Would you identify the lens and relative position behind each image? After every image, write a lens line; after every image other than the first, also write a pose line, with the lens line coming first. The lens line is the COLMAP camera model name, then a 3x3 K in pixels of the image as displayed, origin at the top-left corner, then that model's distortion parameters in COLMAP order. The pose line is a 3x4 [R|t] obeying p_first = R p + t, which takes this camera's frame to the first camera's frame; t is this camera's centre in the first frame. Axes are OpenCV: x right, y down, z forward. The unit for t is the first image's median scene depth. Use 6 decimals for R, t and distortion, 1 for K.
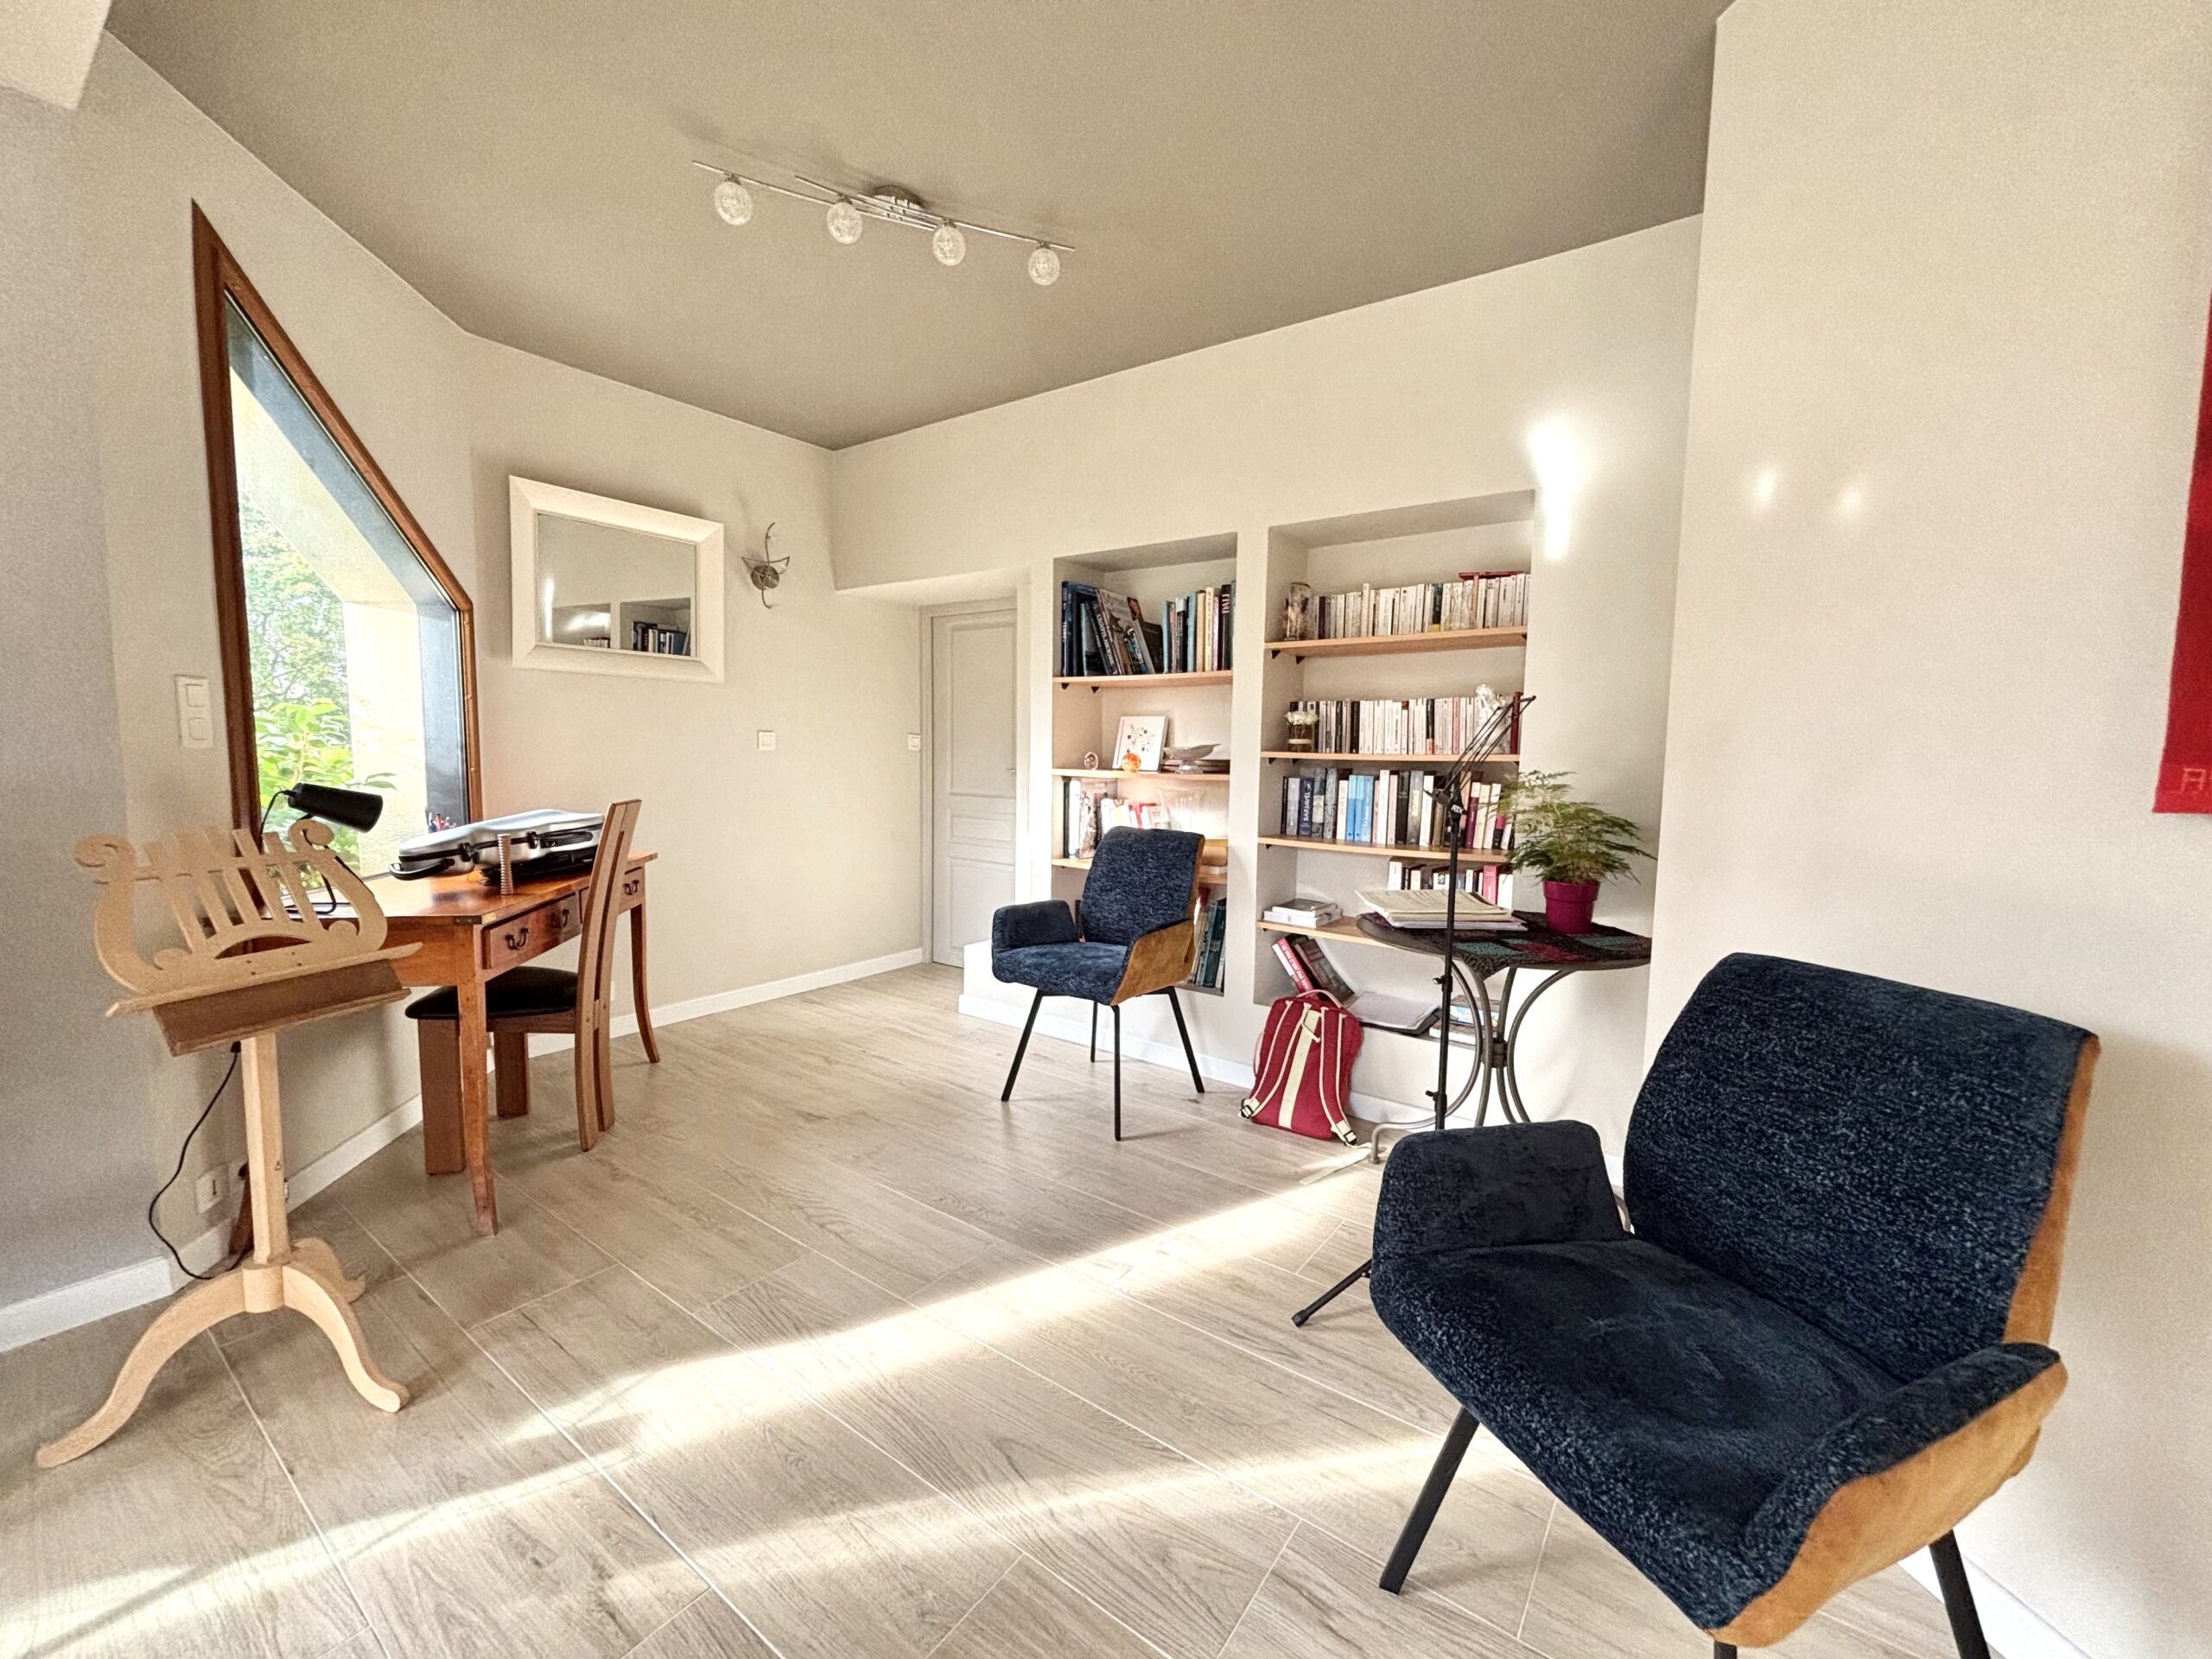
lens RADIAL K [[905.8, 0, 1102.7], [0, 905.8, 831.8], [0, 0, 1]] dist [0.004278, 0.000154]
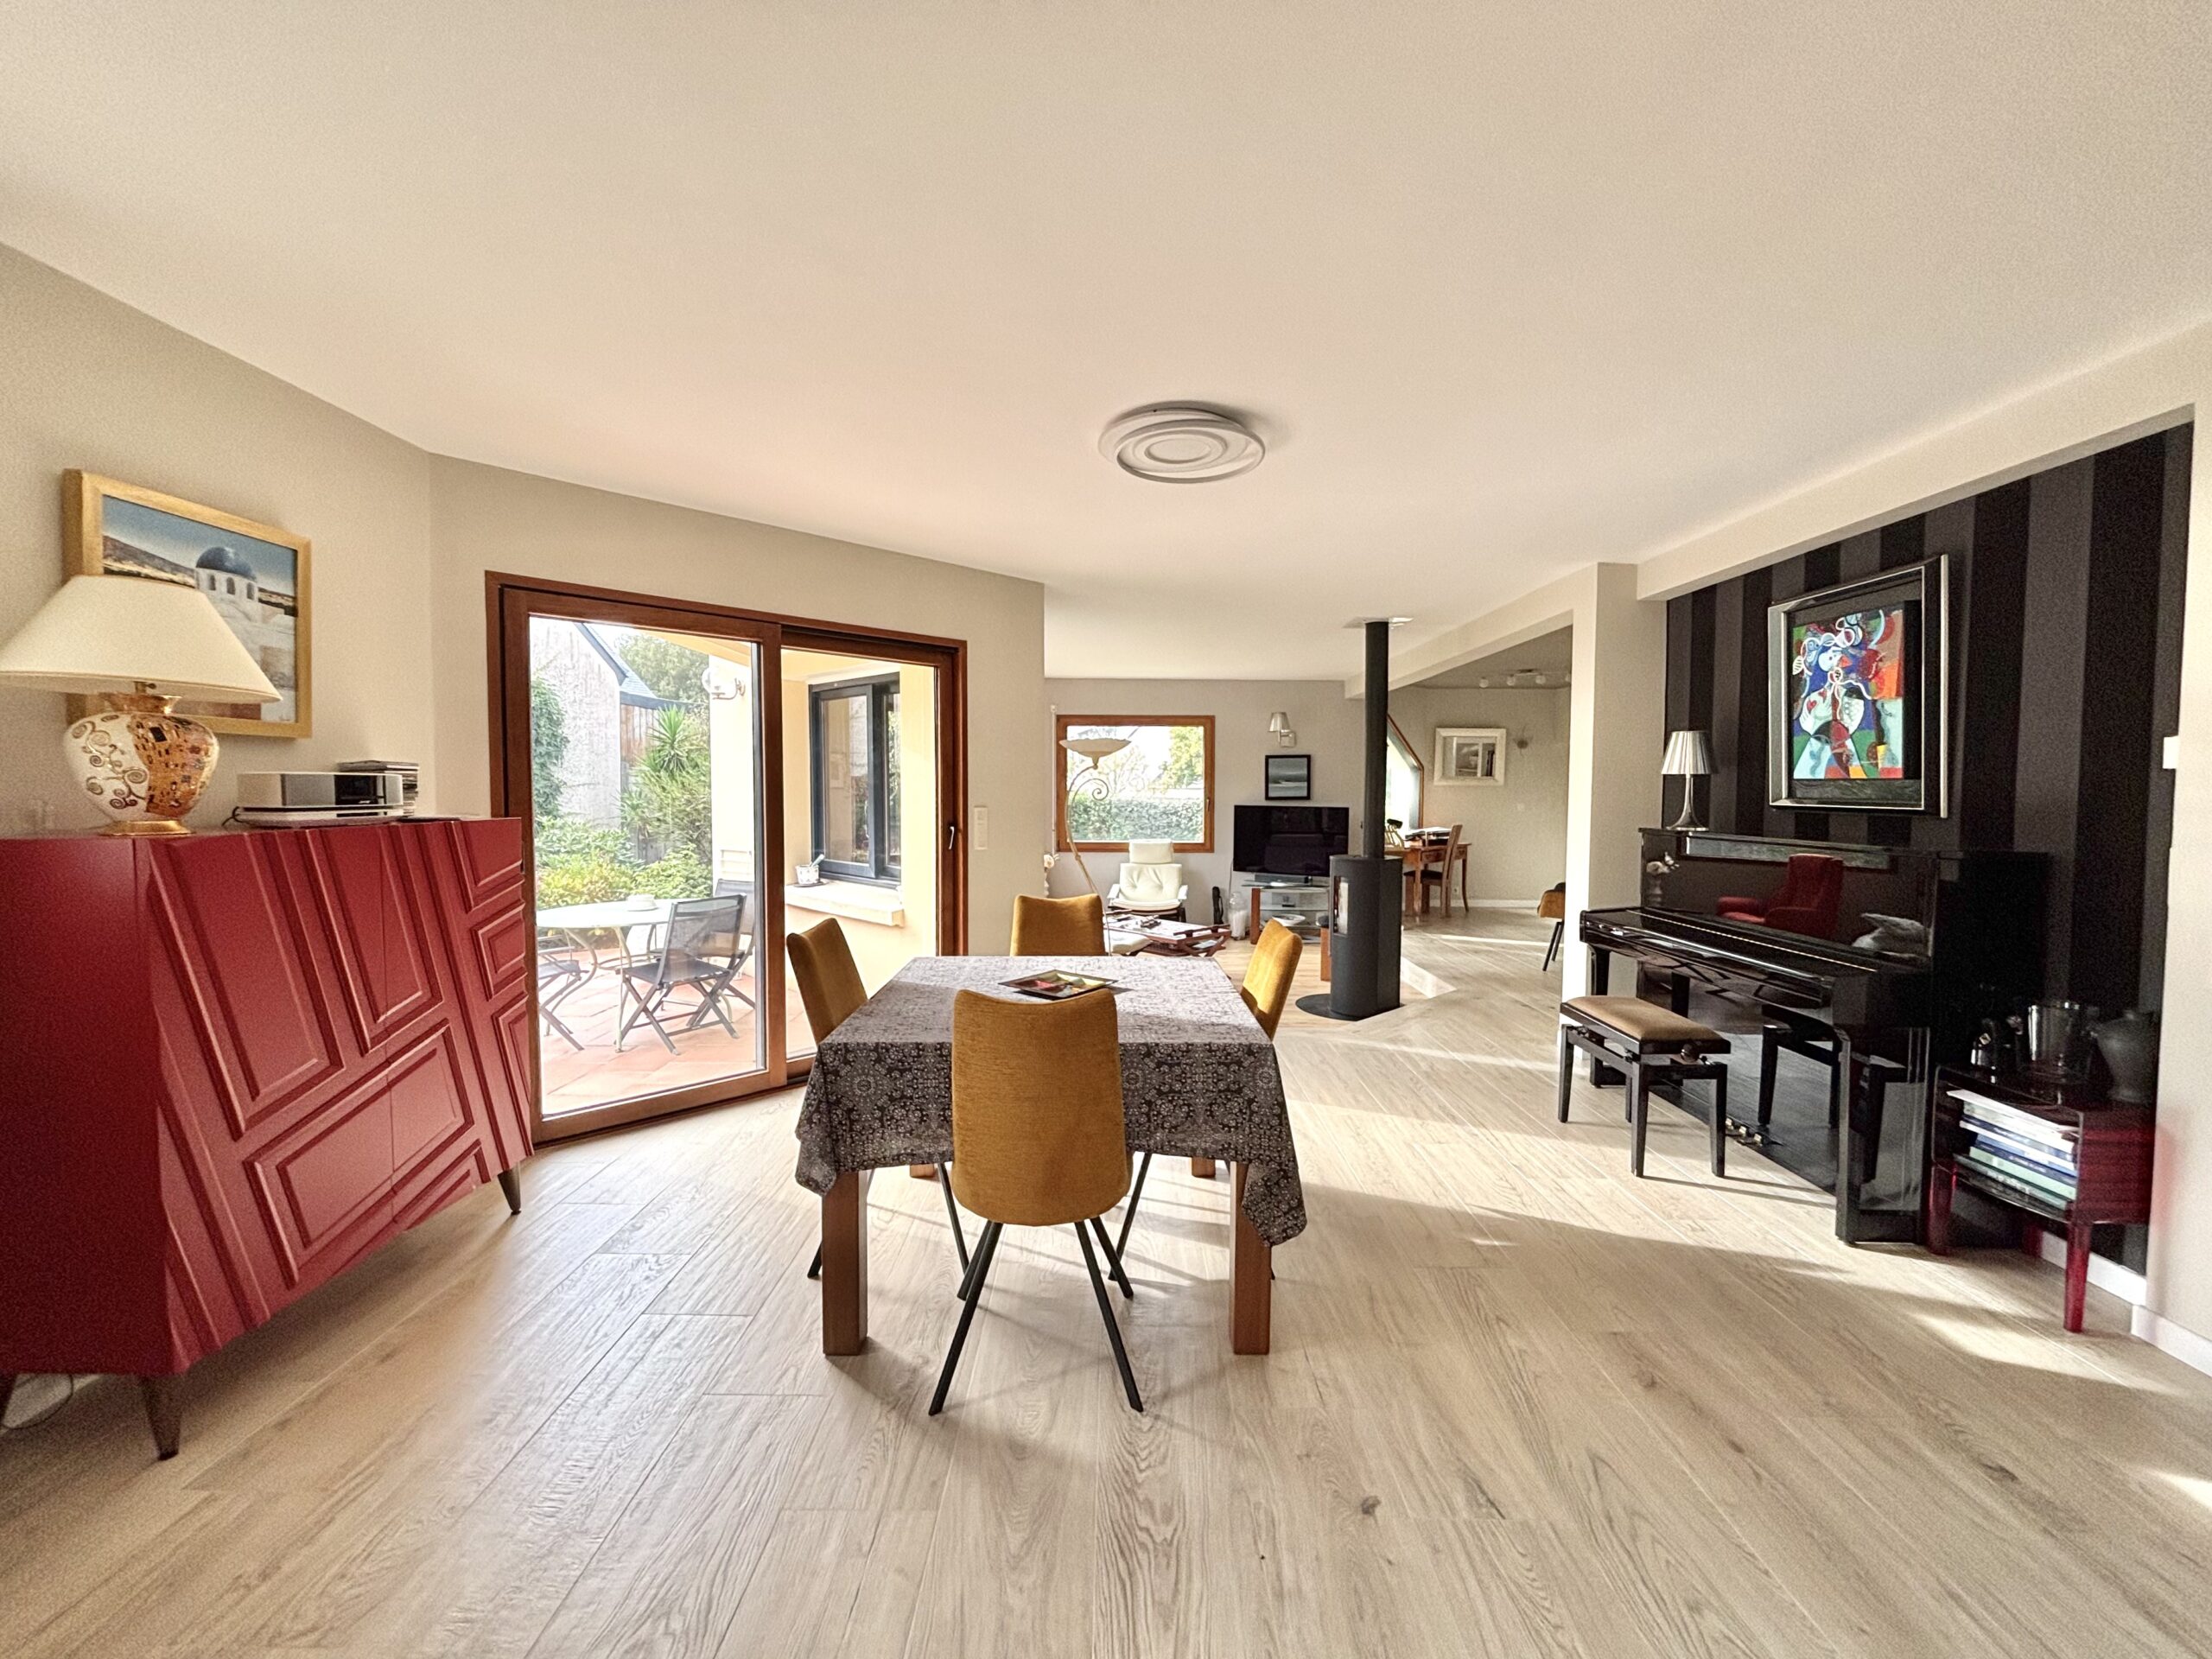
lens RADIAL K [[905.8, 0, 1101.2], [0, 905.8, 825.4], [0, 0, 1]] dist [0.004278, 0.000154]
pose [[0.581032, 0.020043, -0.813634, 1.309529], [-0.066597, 0.997515, -0.022986, 0.119152], [0.811151, 0.067541, 0.580923, -1.858164]]
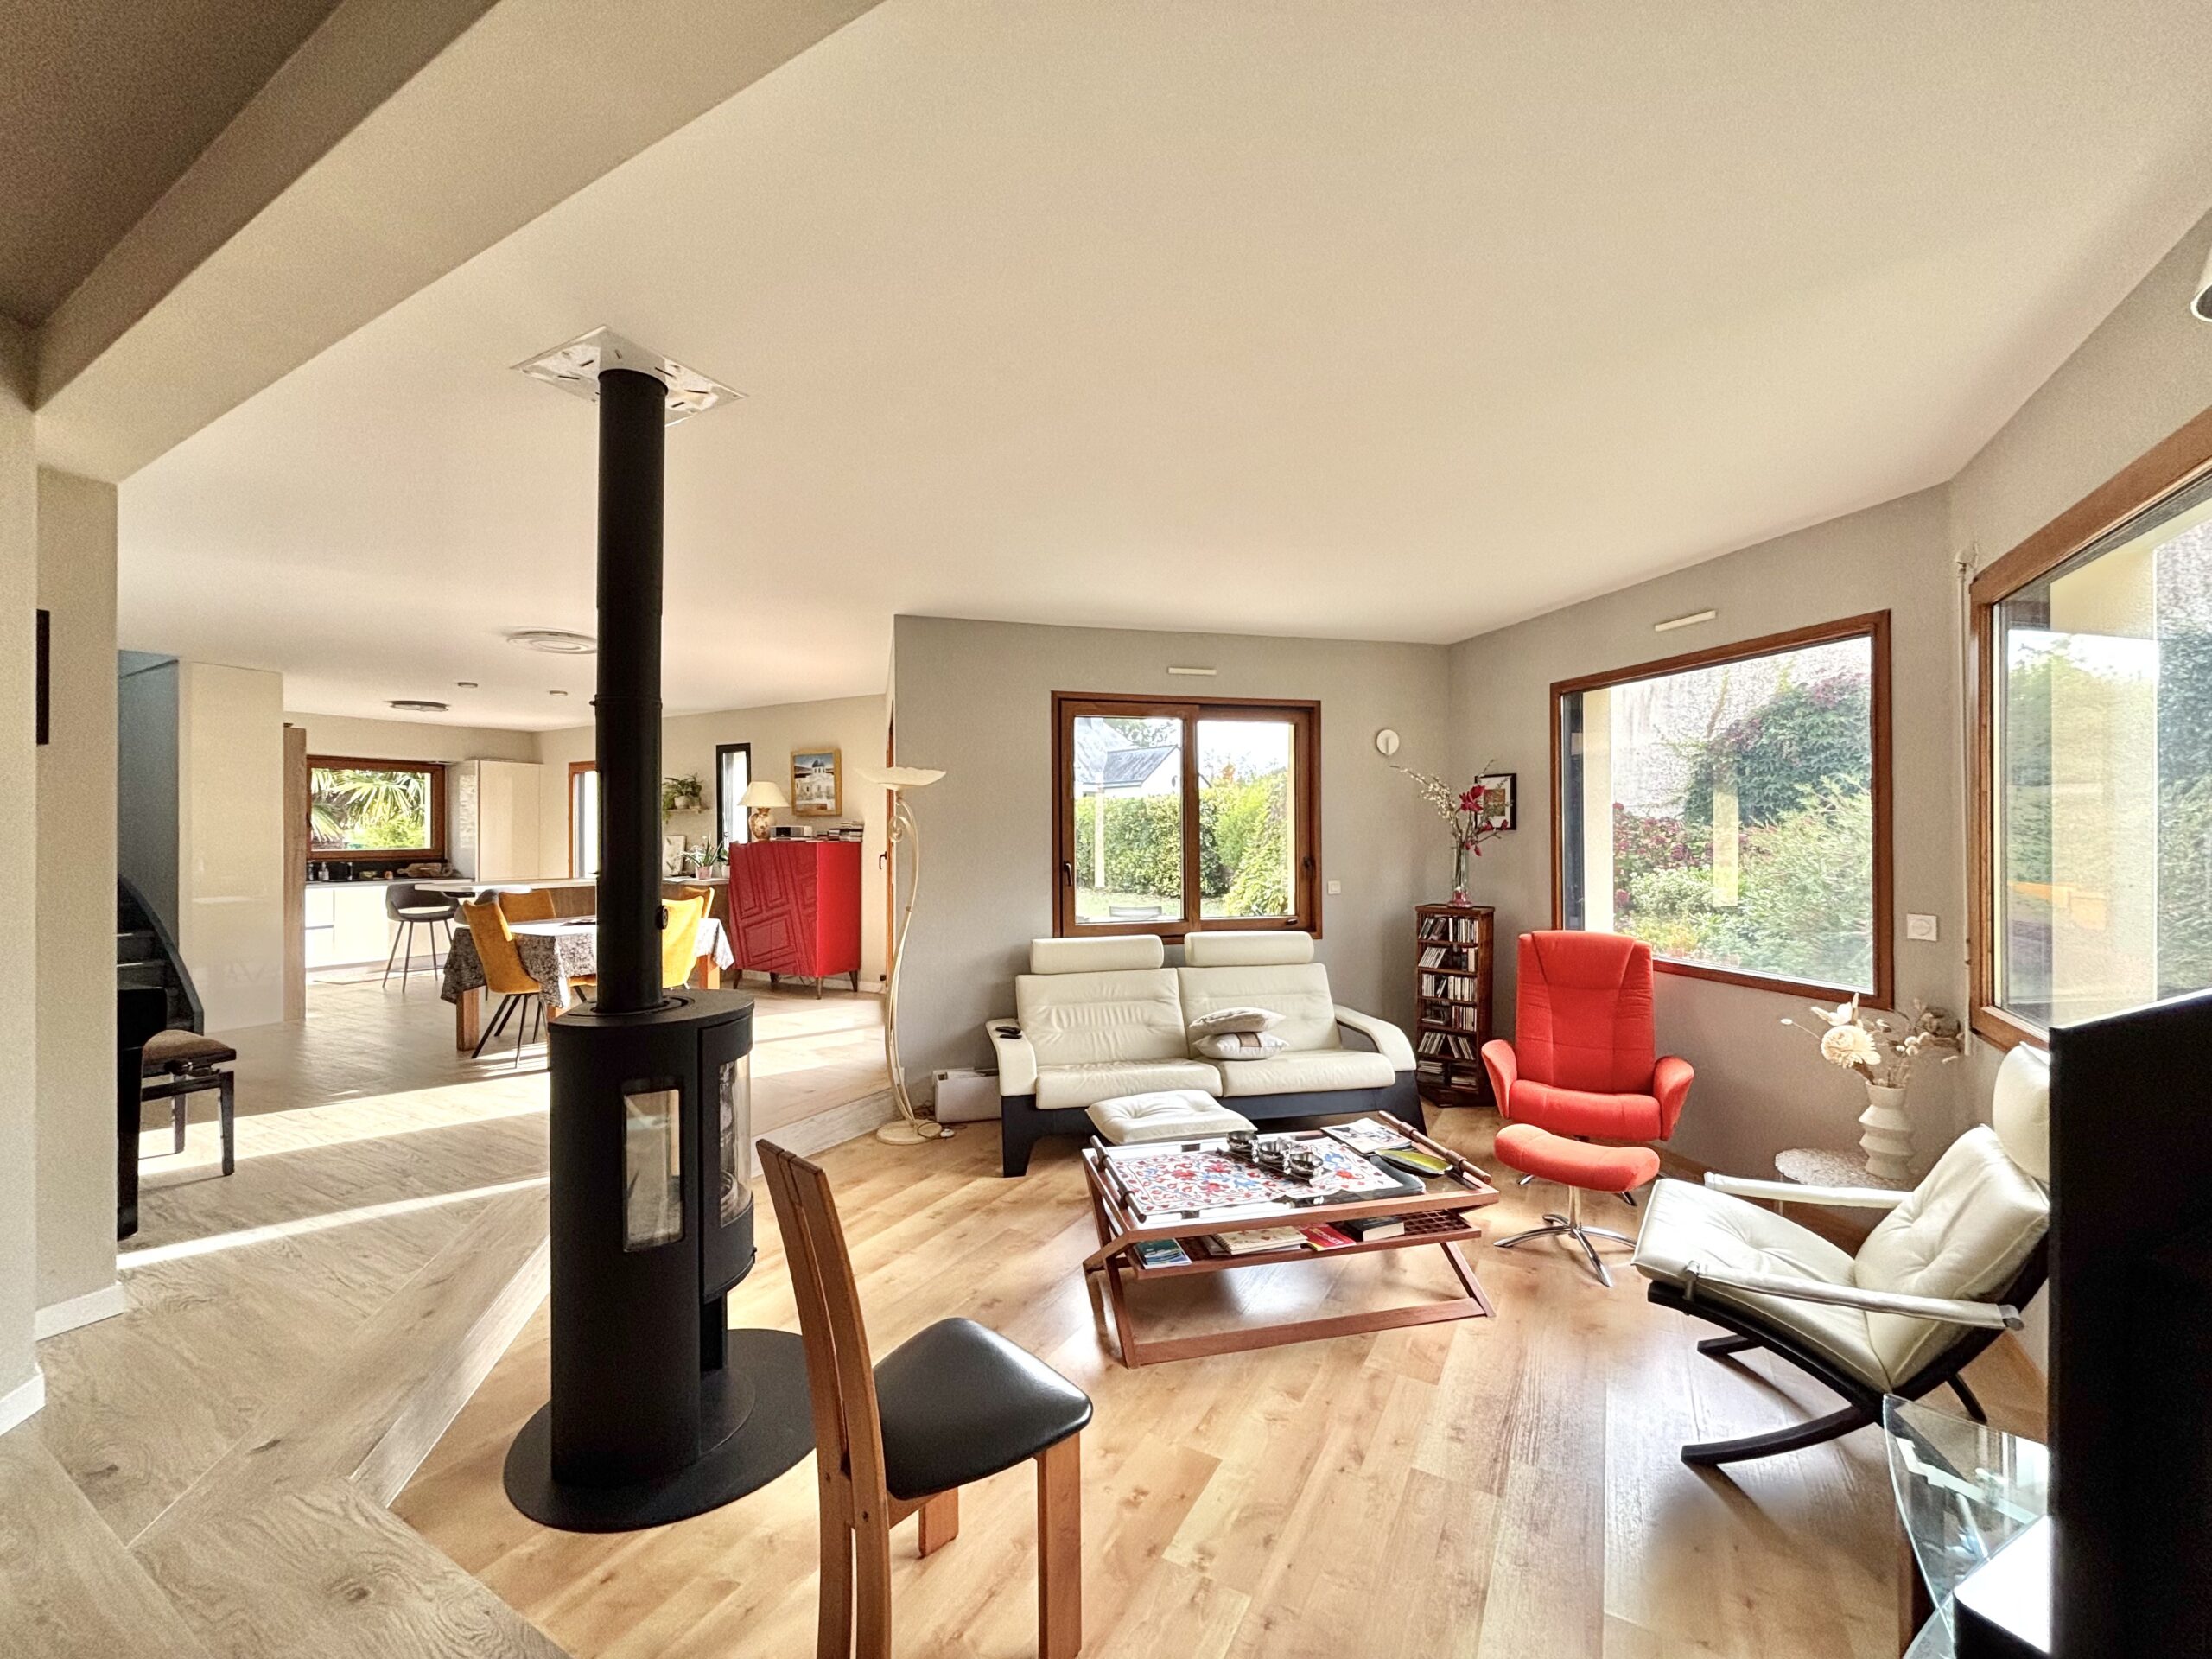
lens RADIAL K [[905.8, 0, 1107.2], [0, 905.8, 831.7], [0, 0, 1]] dist [0.004278, 0.000154]
pose [[-0.993214, -0.011472, -0.115735, -0.356459], [-0.021584, 0.996018, 0.086499, -0.133398], [0.114282, 0.088410, -0.989507, 0.744326]]
